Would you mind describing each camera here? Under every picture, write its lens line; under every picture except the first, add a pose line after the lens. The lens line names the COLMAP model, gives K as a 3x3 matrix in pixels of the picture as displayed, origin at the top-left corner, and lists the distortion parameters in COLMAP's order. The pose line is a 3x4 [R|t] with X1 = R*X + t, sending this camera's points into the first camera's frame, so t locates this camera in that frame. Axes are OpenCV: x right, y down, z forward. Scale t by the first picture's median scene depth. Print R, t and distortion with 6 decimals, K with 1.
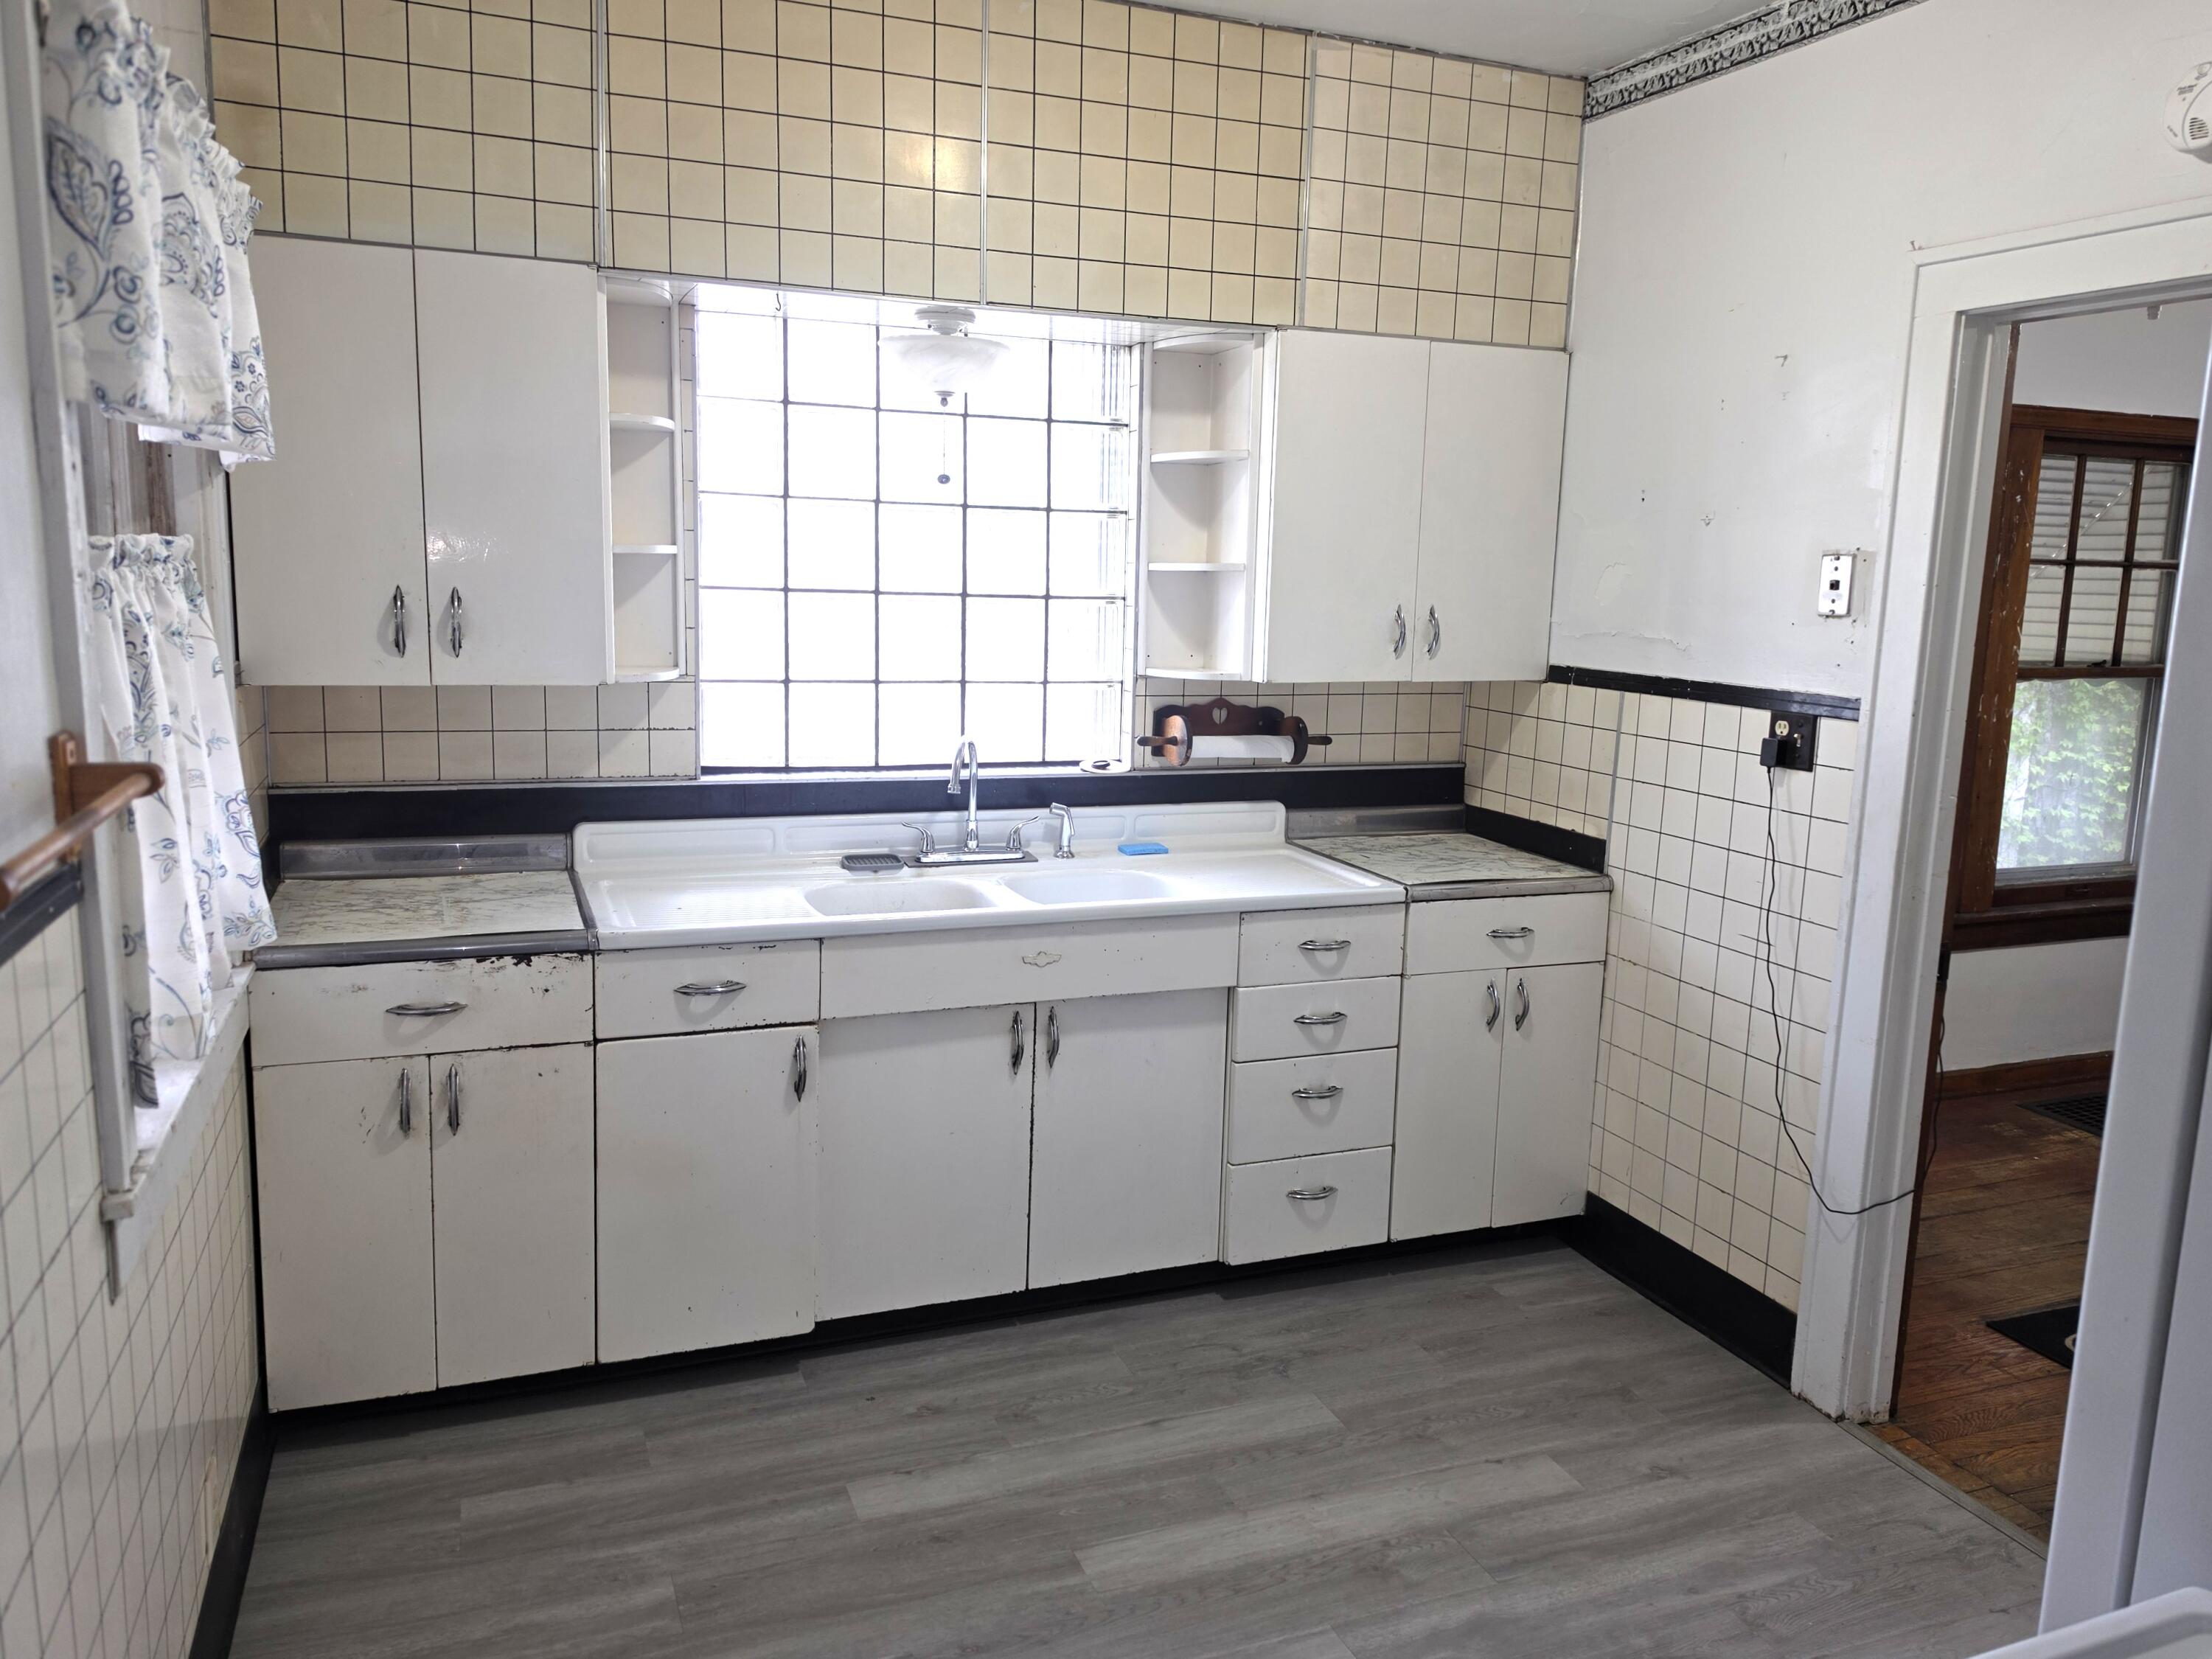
lens RADIAL K [[1561.9, 0, 1071.0], [0, 1561.9, 819.4], [0, 0, 1]] dist [0.067842, -0.108237]
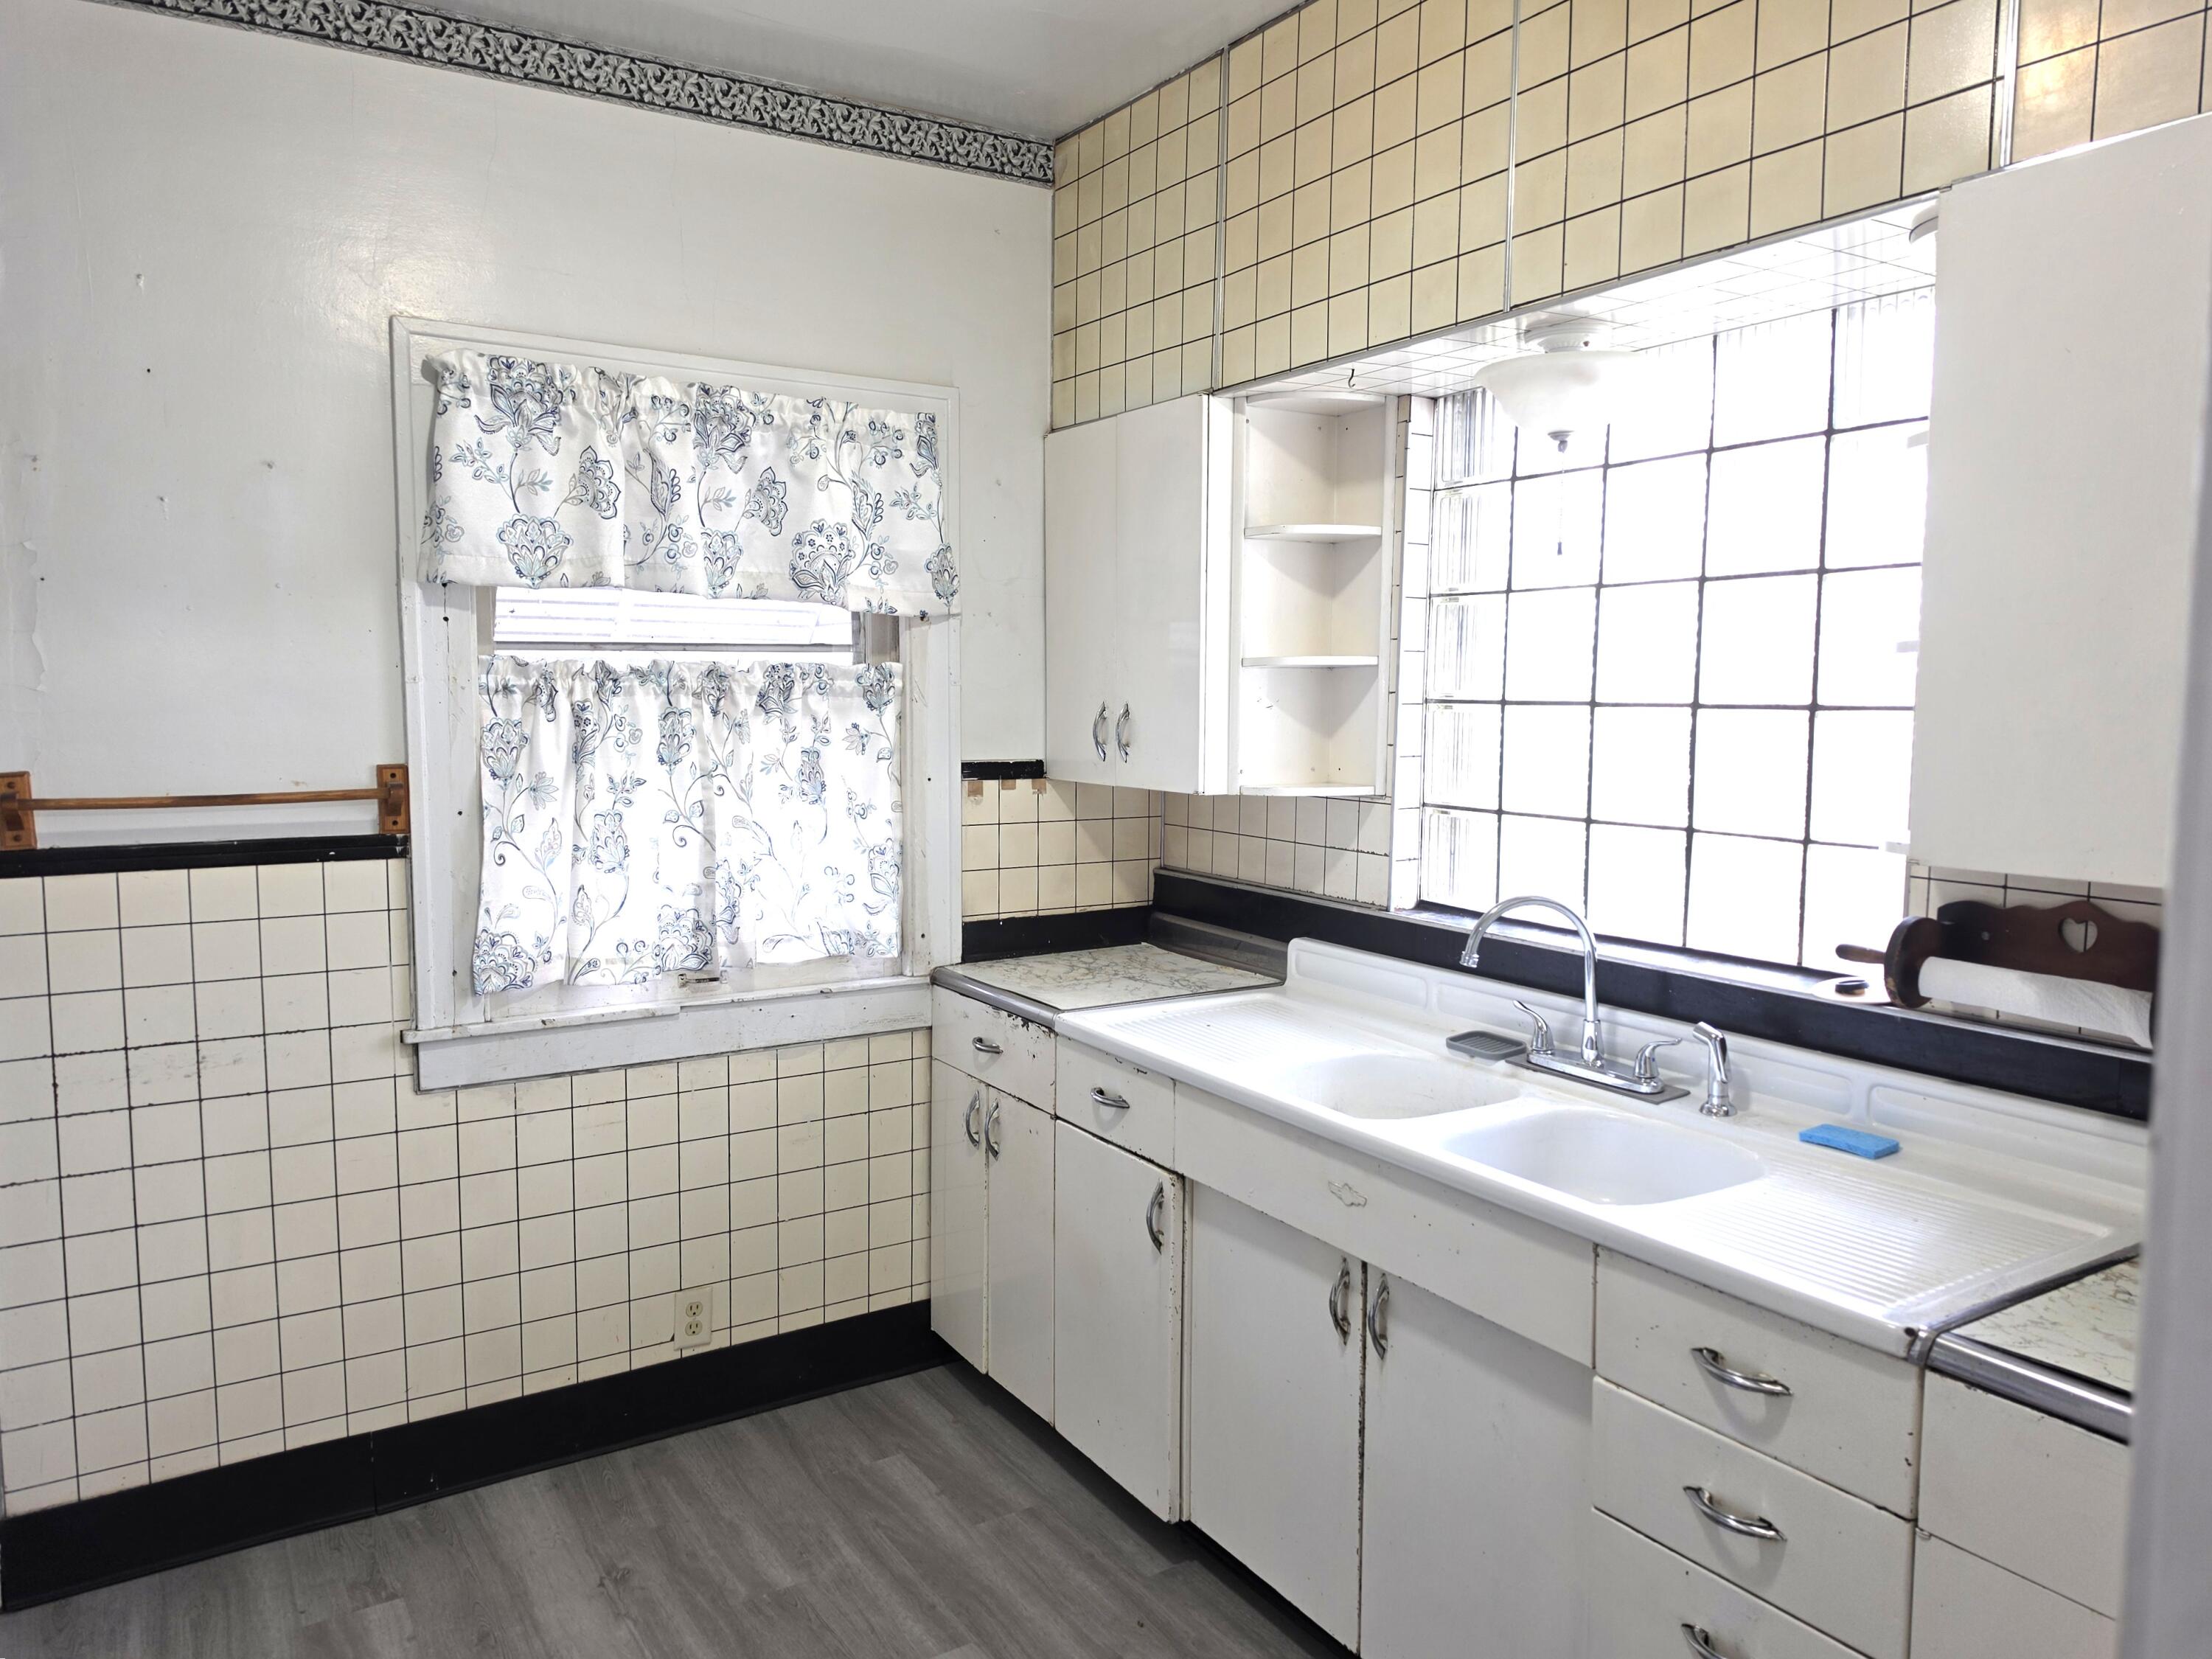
lens RADIAL K [[1485.8, 0, 1106.0], [0, 1485.8, 829.5], [0, 0, 1]] dist [0.080971, -0.135764]
pose [[0.209569, 0.065452, -0.975601, 0.613490], [-0.155663, 0.987266, 0.032797, -0.081471], [0.965324, 0.144992, 0.217088, 0.706952]]
